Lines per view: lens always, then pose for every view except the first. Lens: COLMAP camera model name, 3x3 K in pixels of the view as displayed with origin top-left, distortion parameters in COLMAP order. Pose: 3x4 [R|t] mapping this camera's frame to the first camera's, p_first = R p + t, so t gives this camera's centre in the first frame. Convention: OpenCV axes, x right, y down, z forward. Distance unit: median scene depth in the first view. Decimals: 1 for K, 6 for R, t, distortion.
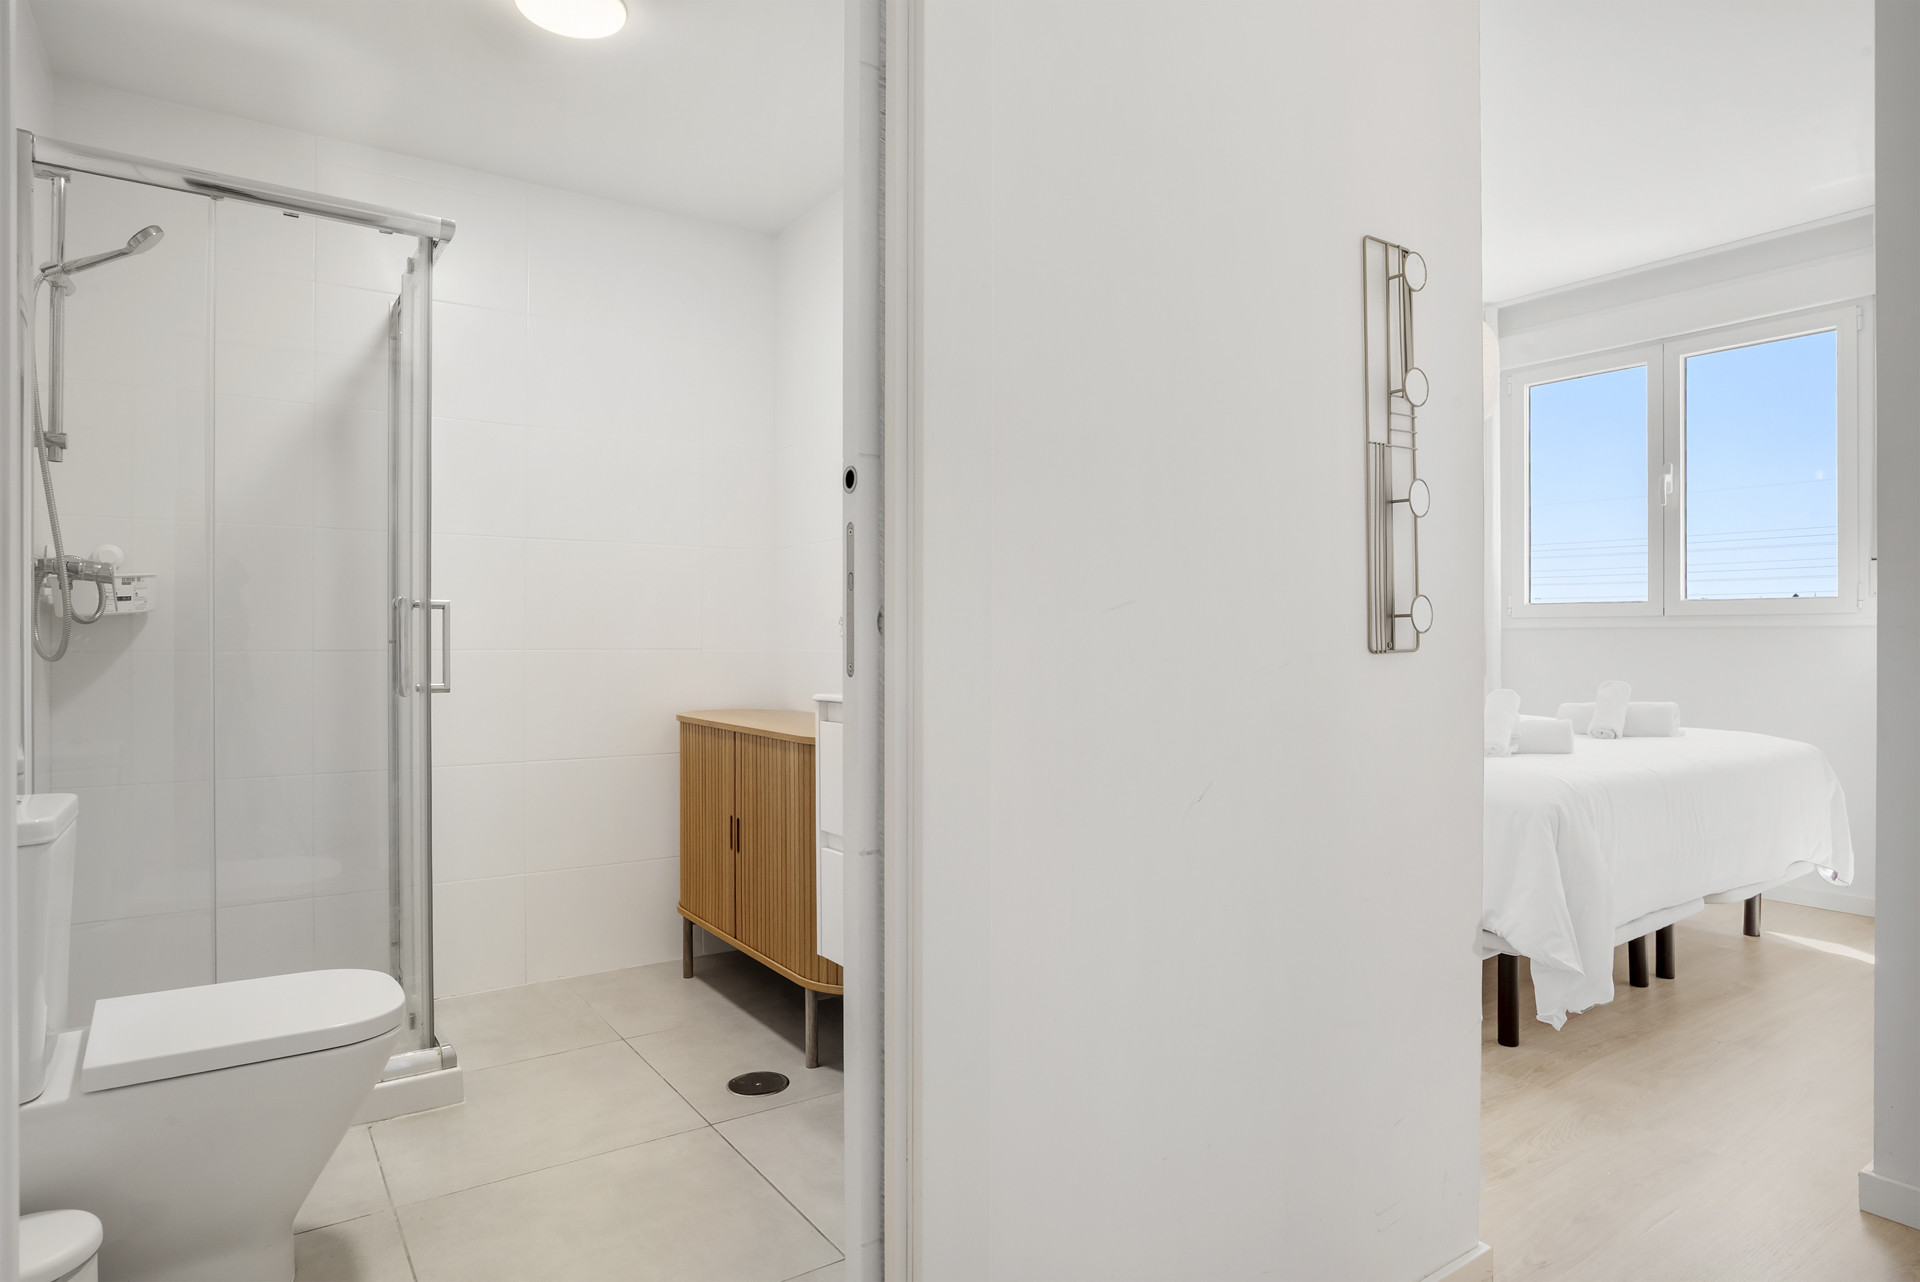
lens RADIAL K [[1097.5, 0, 965.9], [0, 1097.5, 635.2], [0, 0, 1]] dist [-0.004448, -0.002110]
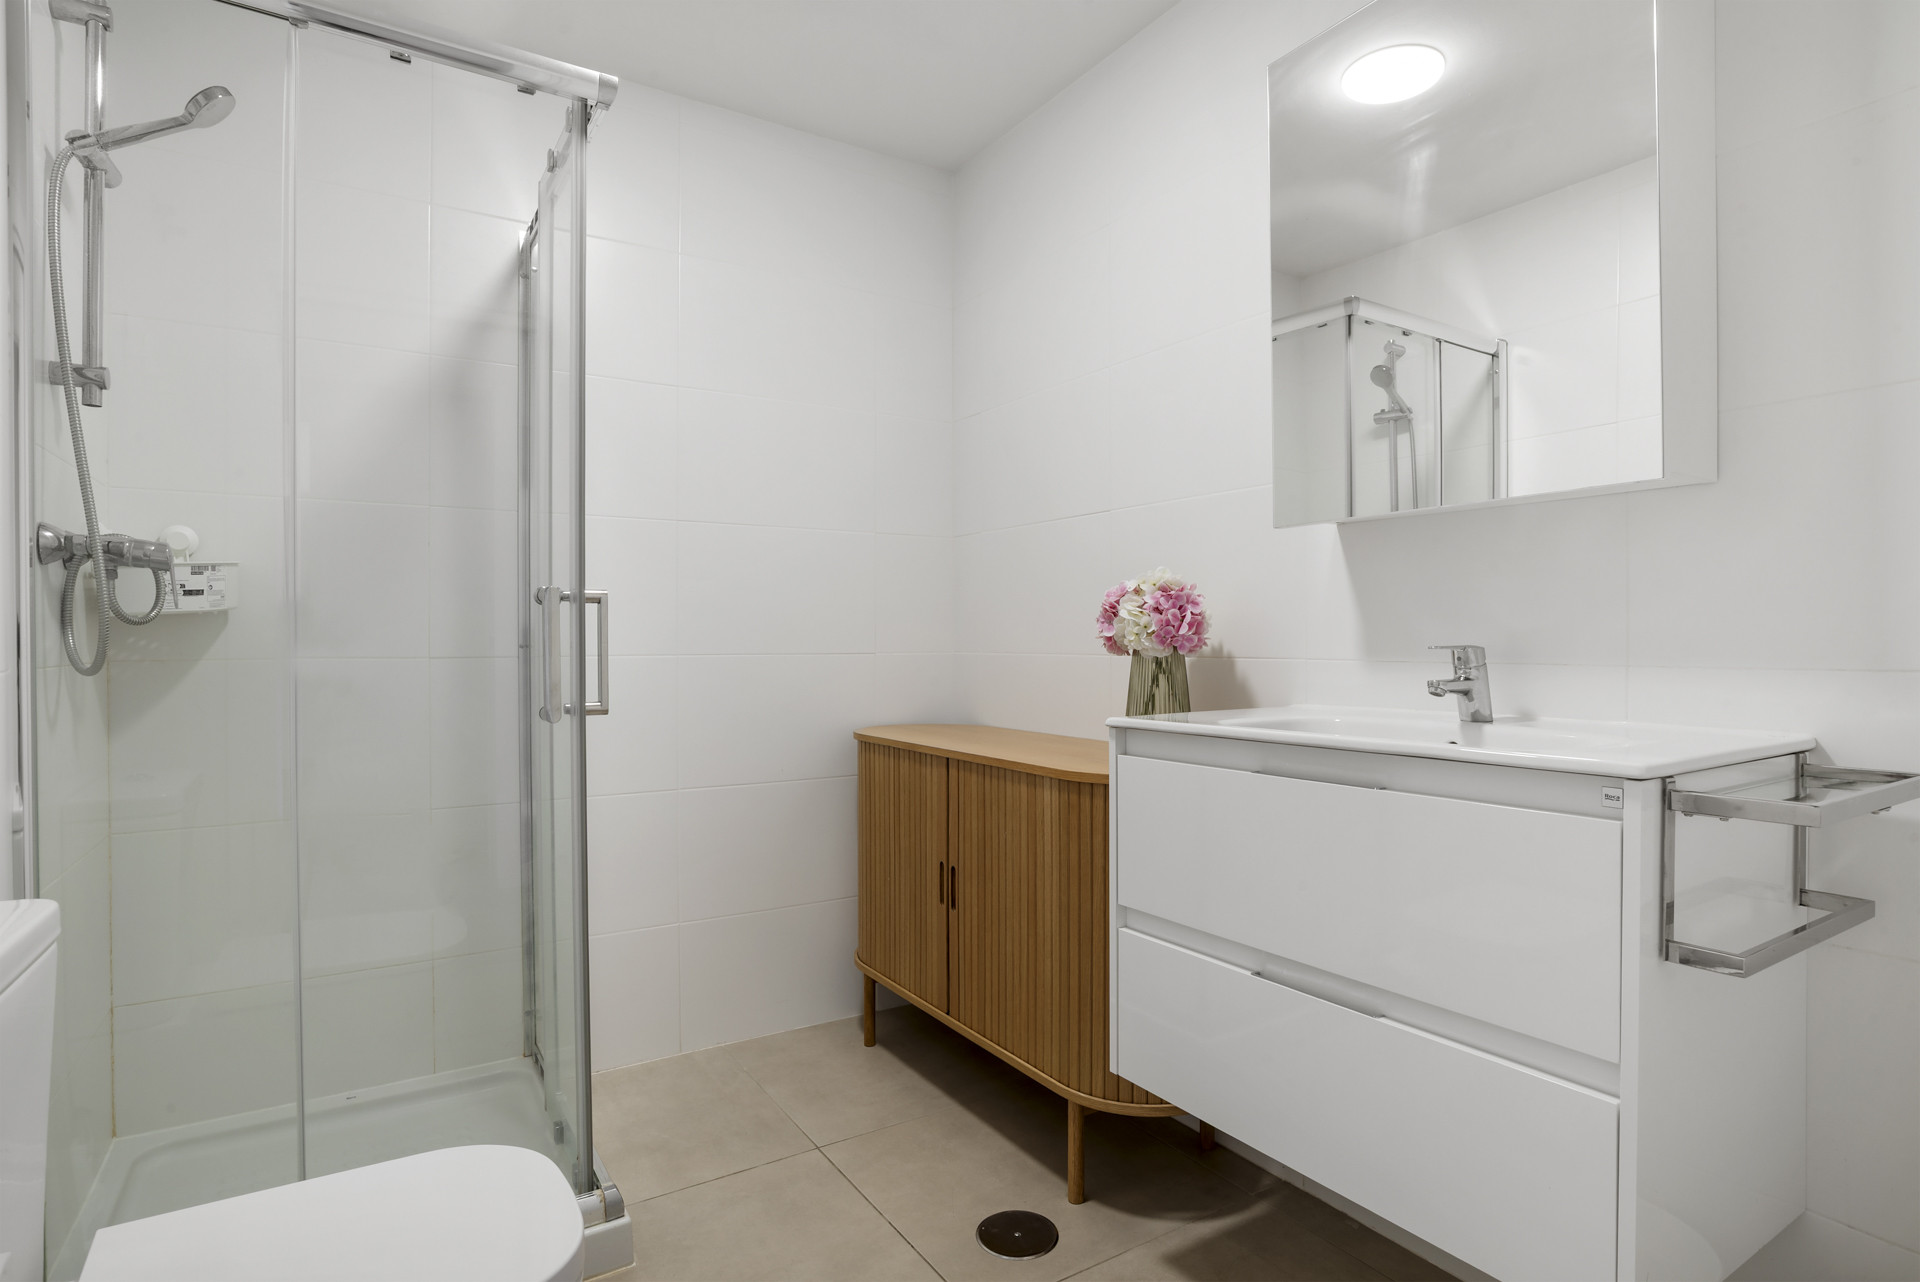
lens RADIAL K [[974.5, 0, 965.6], [0, 974.5, 642.1], [0, 0, 1]] dist [-0.020618, 0.000783]
pose [[0.999538, -0.003052, -0.030240, -0.194830], [0.003186, 0.999985, 0.004382, 0.000601], [0.030226, -0.004477, 0.999533, 0.323954]]
